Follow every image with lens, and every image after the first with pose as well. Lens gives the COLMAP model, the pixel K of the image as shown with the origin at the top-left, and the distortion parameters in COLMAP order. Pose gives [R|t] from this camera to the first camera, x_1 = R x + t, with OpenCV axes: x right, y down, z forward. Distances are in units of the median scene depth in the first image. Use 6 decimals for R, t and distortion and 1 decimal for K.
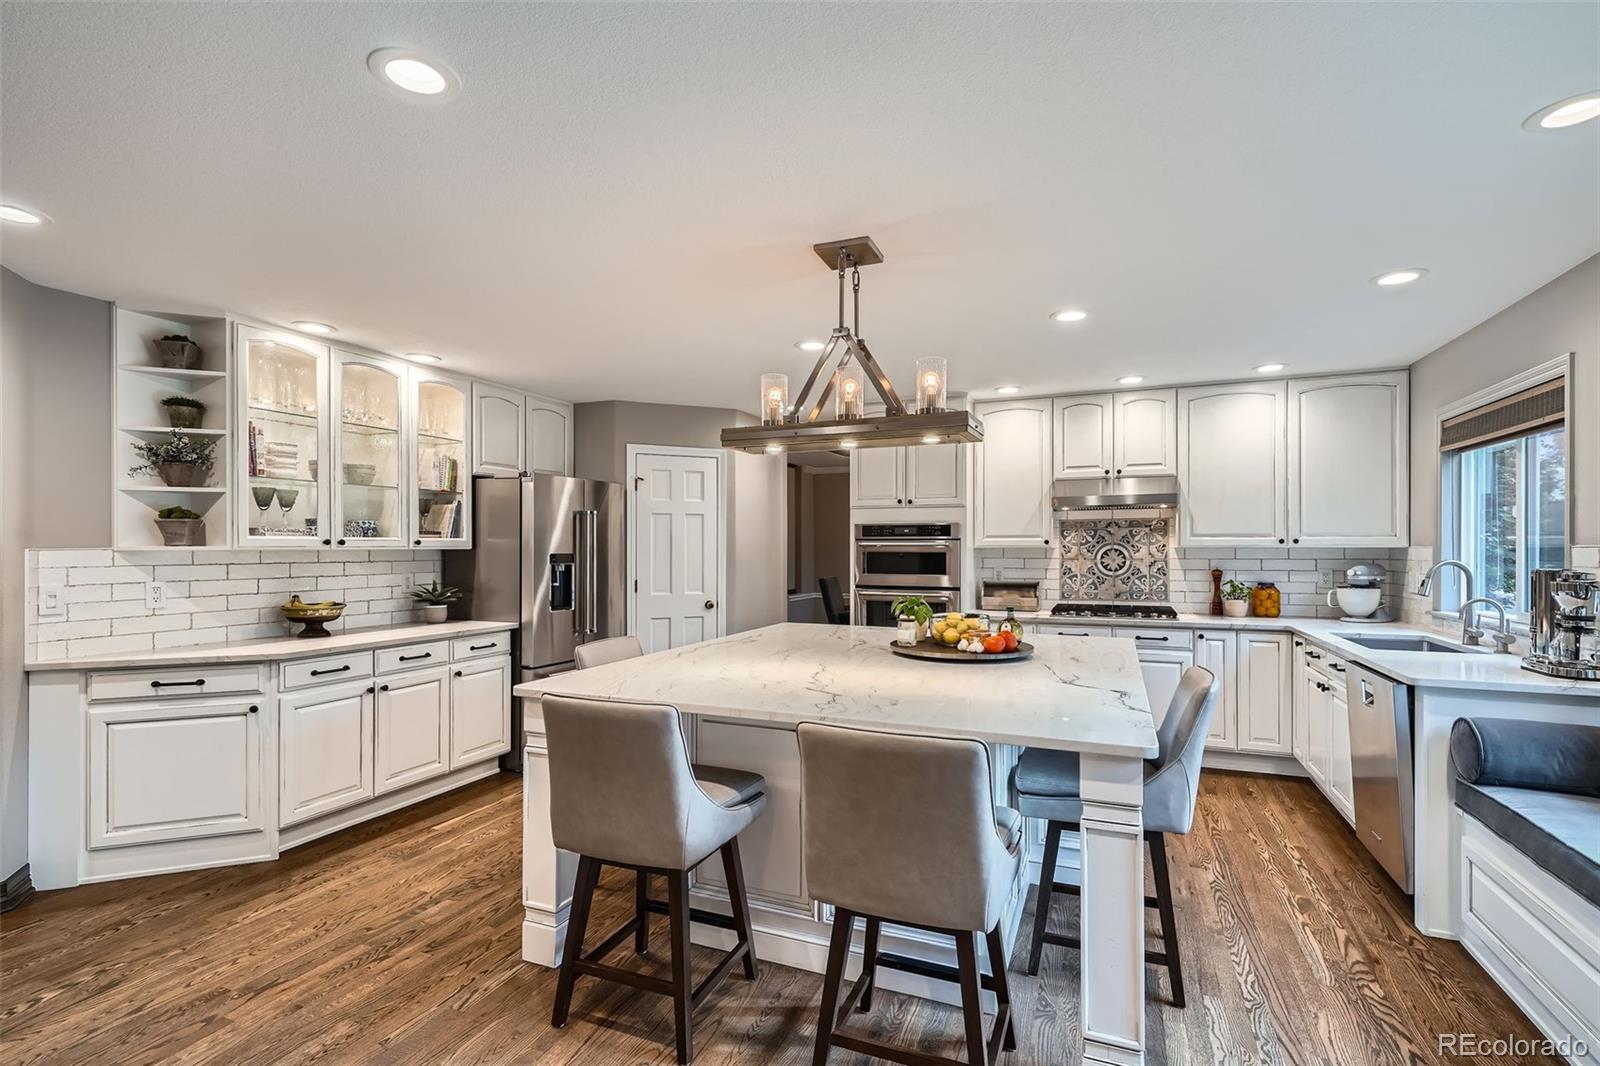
lens RADIAL K [[727.7, 0, 795.9], [0, 727.7, 546.5], [0, 0, 1]] dist [0.002832, -0.007030]
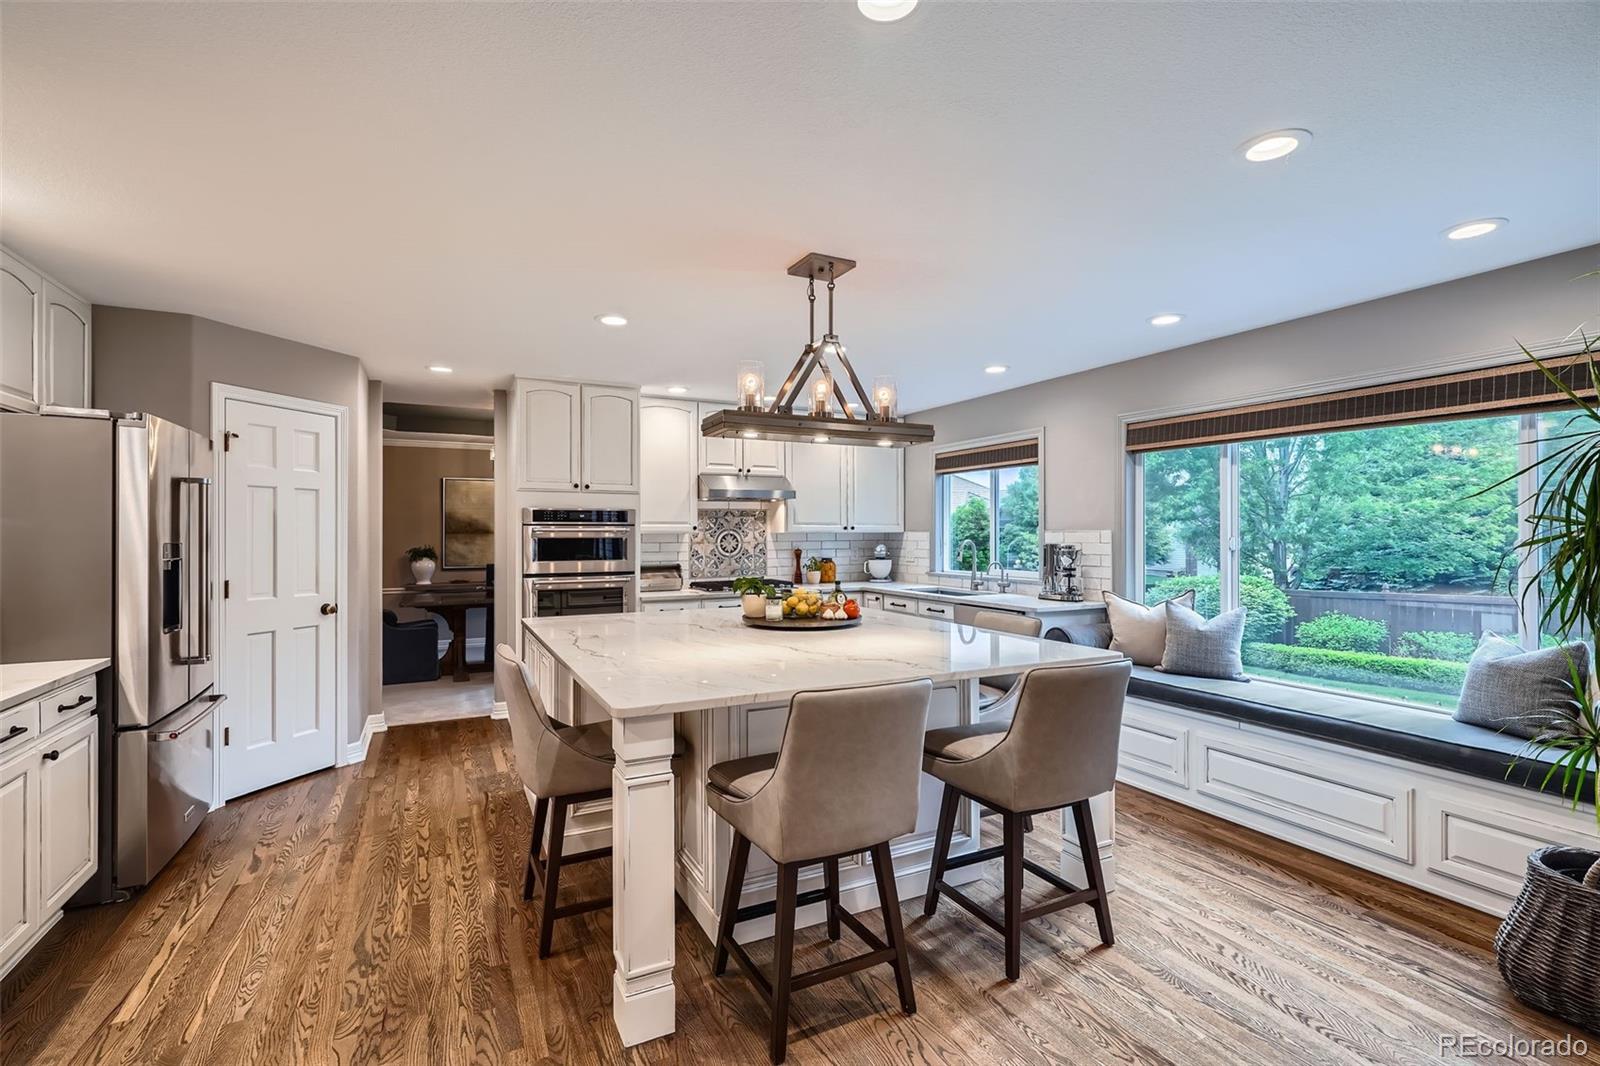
lens RADIAL K [[705.6, 0, 781.7], [0, 705.6, 533.9], [0, 0, 1]] dist [-0.000015, -0.000781]
pose [[0.666921, -0.002245, 0.745125, -0.396991], [0.000983, 0.999997, 0.002134, 0.000861], [-0.745128, -0.000691, 0.666921, 0.168686]]
